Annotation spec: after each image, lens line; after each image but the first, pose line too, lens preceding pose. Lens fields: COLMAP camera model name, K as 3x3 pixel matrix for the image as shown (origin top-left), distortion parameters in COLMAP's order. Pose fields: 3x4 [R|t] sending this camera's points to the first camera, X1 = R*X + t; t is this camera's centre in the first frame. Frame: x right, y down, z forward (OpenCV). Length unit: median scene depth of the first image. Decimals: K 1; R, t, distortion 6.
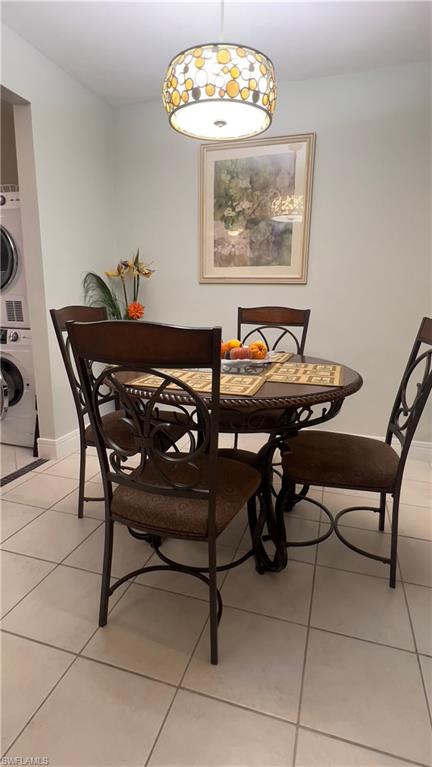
lens RADIAL K [[406.9, 0, 213.3], [0, 406.9, 381.3], [0, 0, 1]] dist [-0.000873, -0.000113]
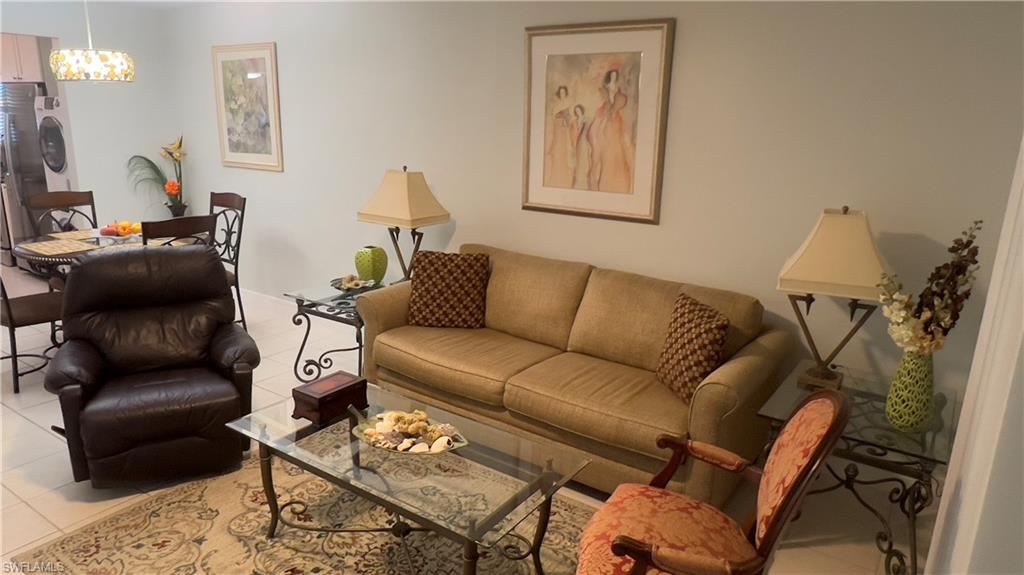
lens RADIAL K [[670.4, 0, 513.5], [0, 670.4, 284.0], [0, 0, 1]] dist [0.006844, 0.001587]
pose [[0.960128, 0.073605, -0.269697, 1.337971], [-0.066243, 0.997143, 0.036310, -0.040083], [0.271599, -0.016997, 0.962260, -0.597980]]
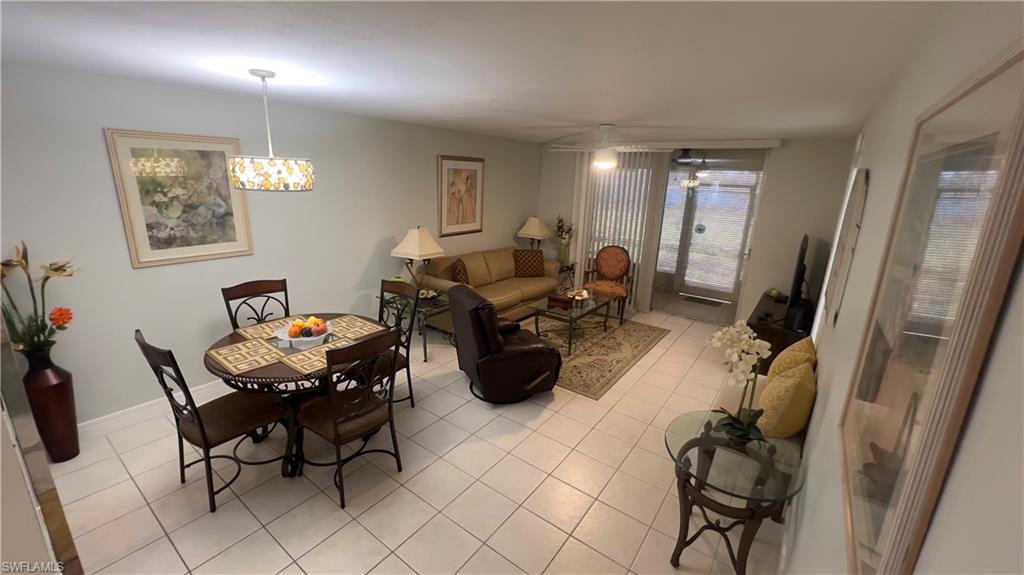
lens RADIAL K [[407.6, 0, 510.5], [0, 407.6, 286.4], [0, 0, 1]] dist [-0.001691, 0.000004]
pose [[0.322853, -0.257030, 0.910880, -0.676307], [0.164017, 0.963050, 0.213617, -0.277292], [-0.932129, 0.080433, 0.353081, -0.171101]]
